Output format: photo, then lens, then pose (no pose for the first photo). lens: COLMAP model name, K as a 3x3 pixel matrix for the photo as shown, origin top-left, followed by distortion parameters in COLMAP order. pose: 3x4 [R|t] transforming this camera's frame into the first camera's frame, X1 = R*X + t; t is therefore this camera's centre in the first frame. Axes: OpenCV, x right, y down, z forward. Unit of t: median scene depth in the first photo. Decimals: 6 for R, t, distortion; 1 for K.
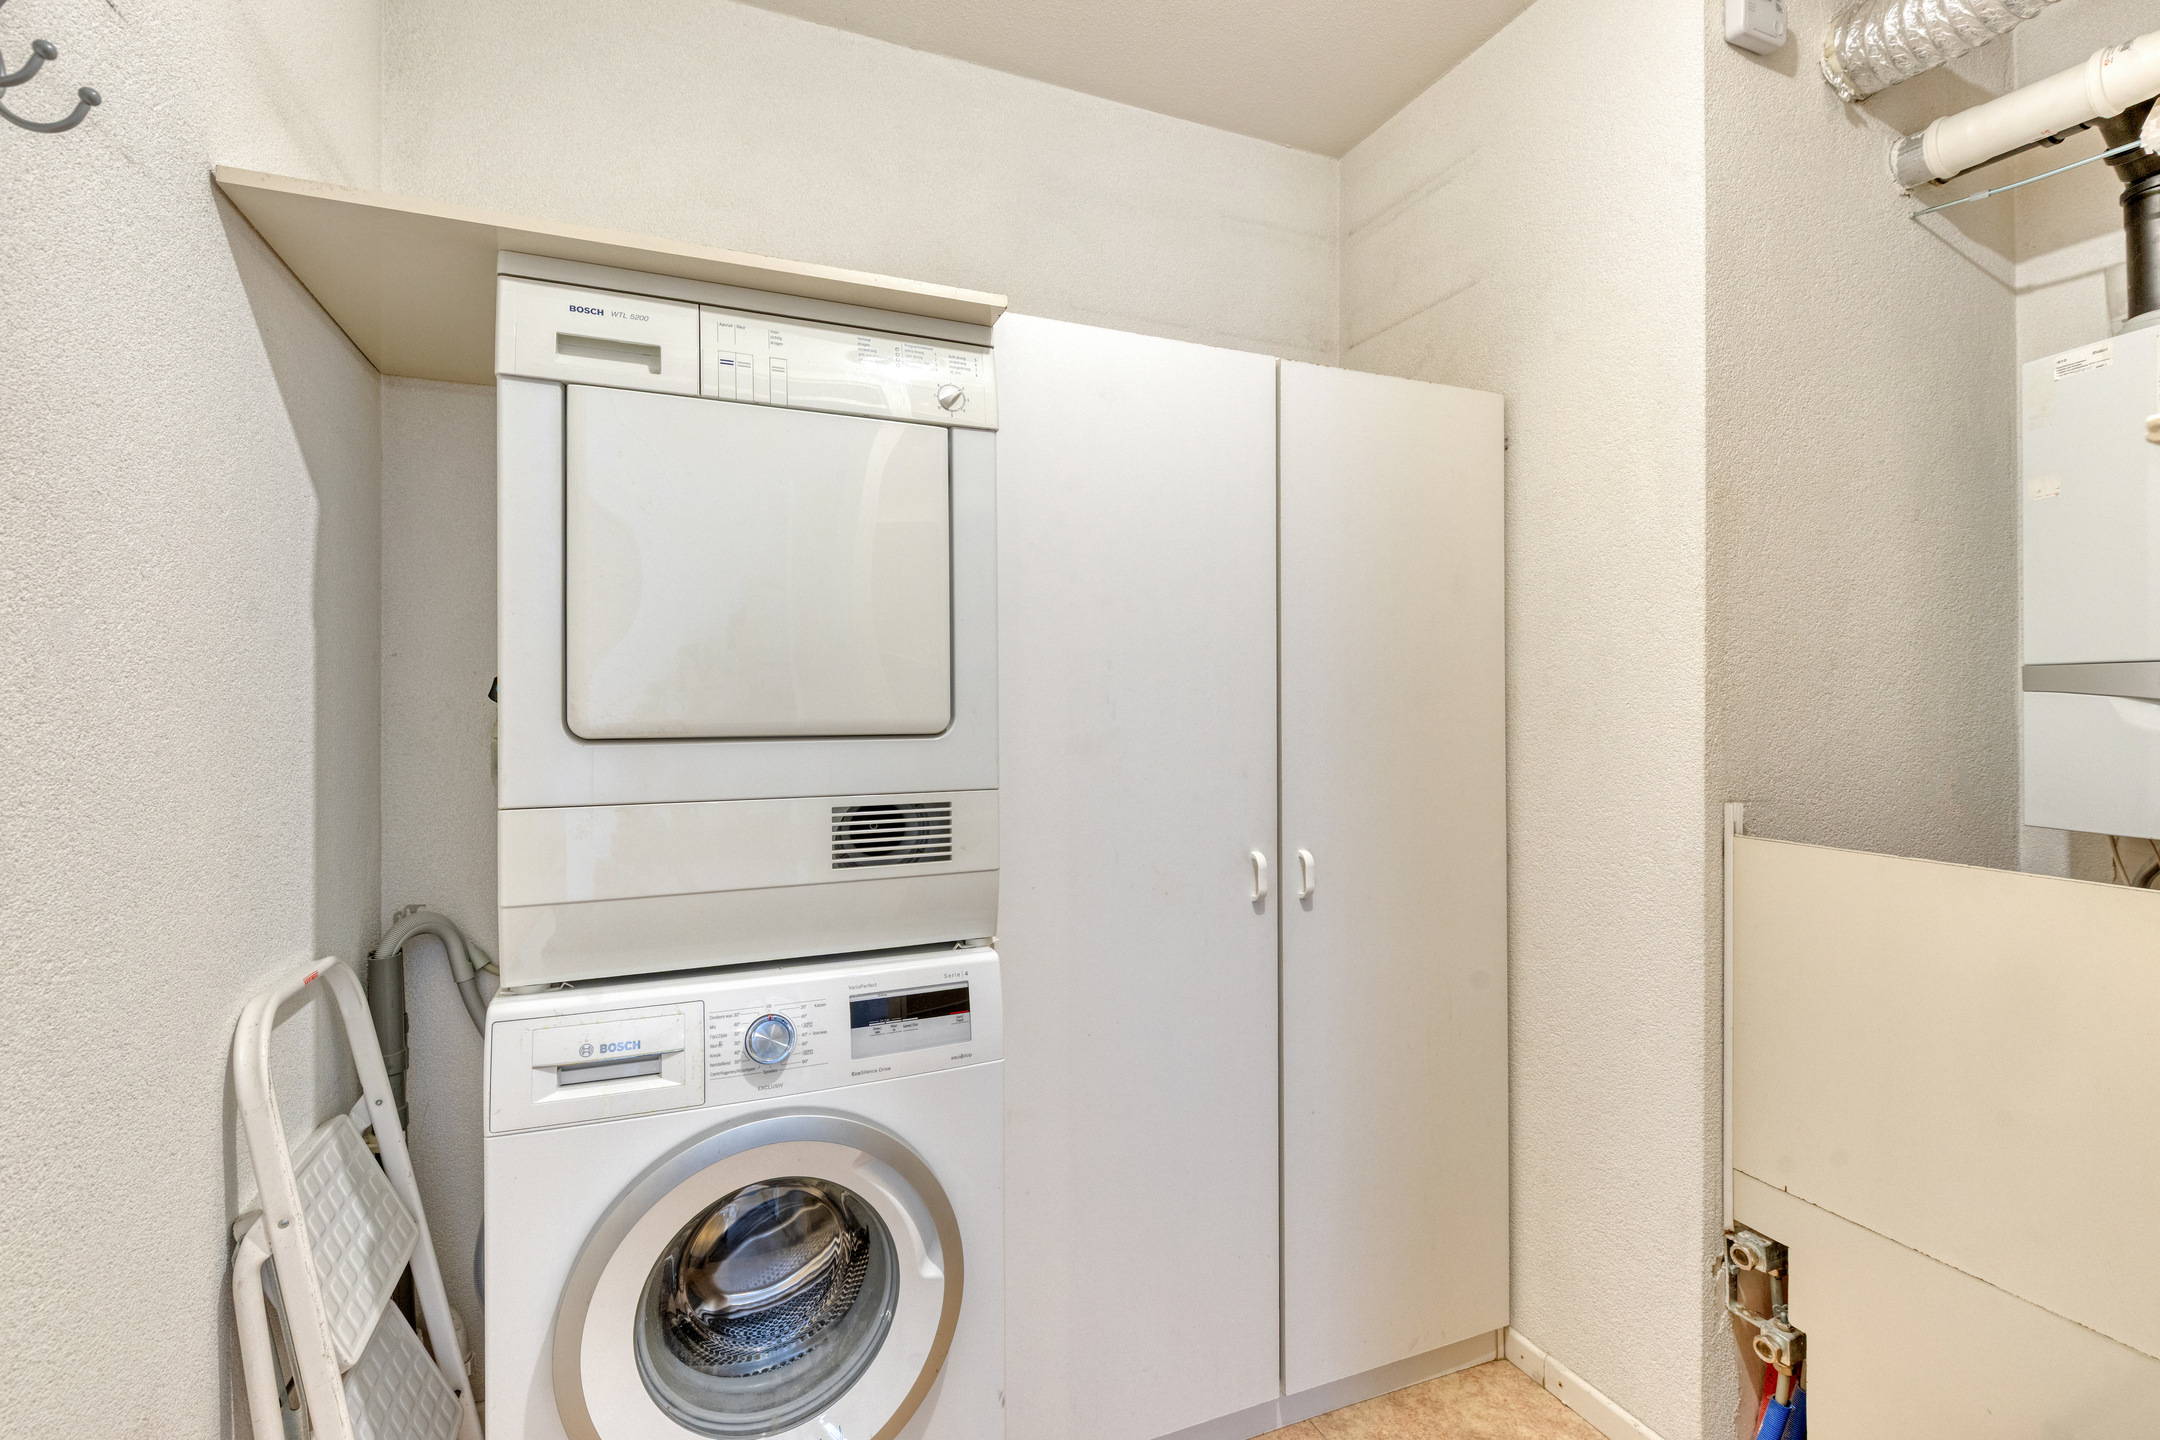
lens RADIAL K [[998.2, 0, 1074.9], [0, 998.2, 694.7], [0, 0, 1]] dist [-0.000098, -0.000024]
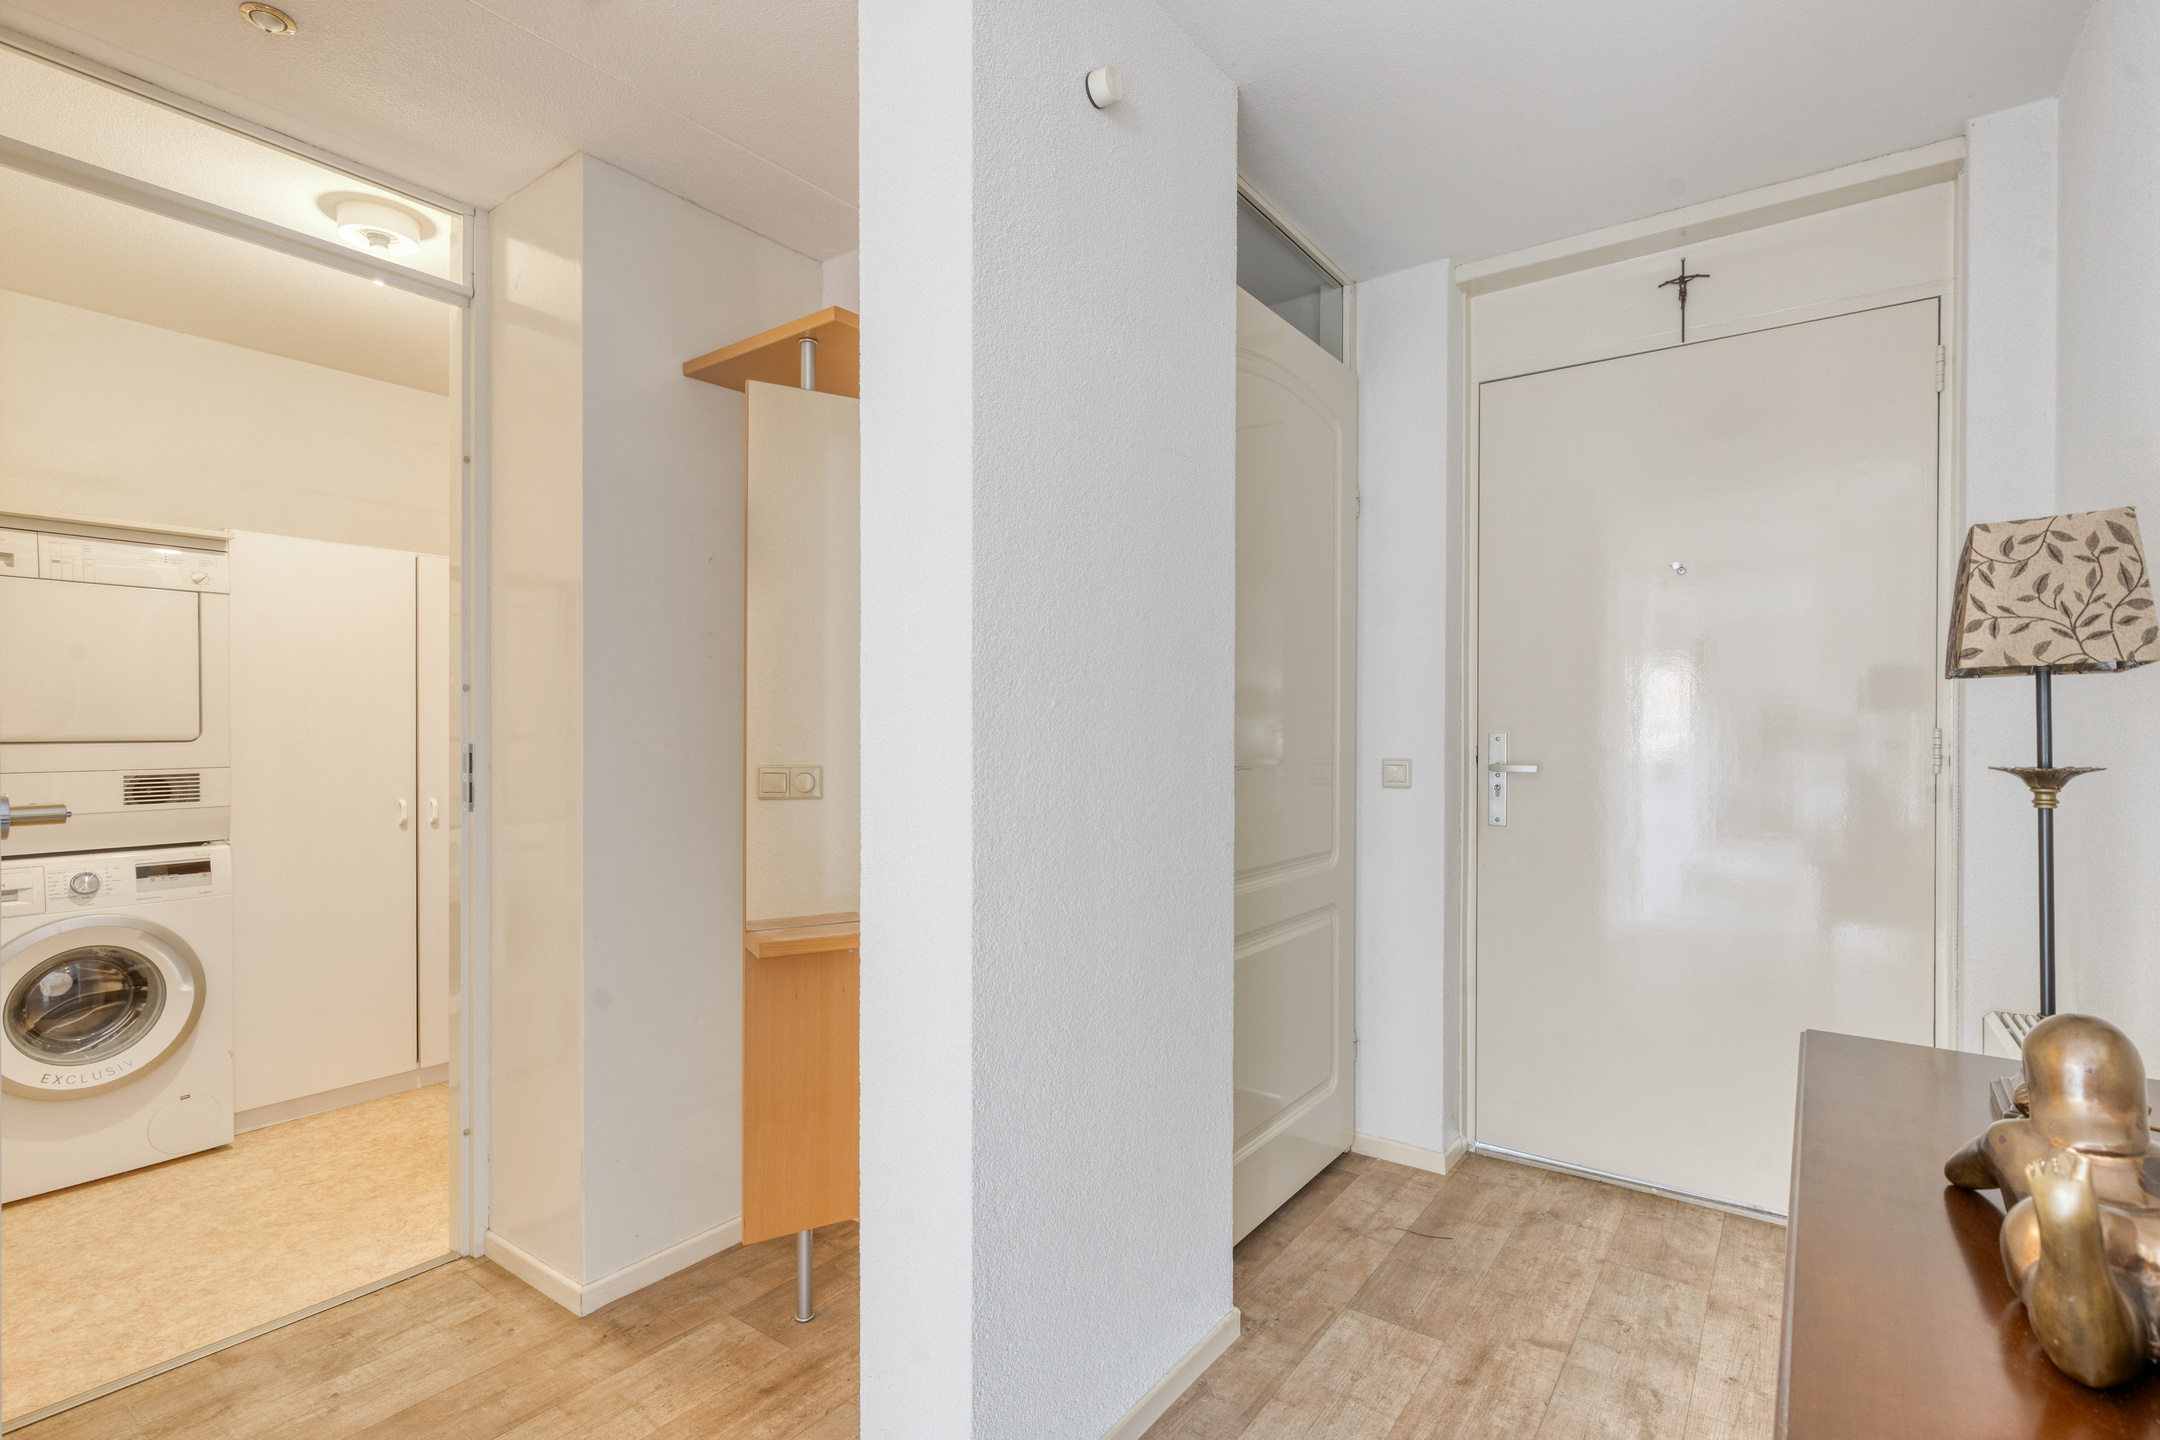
lens RADIAL K [[1010.1, 0, 1080.0], [0, 1010.1, 720.0], [0, 0, 1]] dist [-0.003382, 0.002080]
pose [[0.847717, 0.000340, 0.530449, 0.324836], [-0.000722, 1.000000, 0.000511, -0.005609], [-0.530449, -0.000816, 0.847716, -1.803528]]
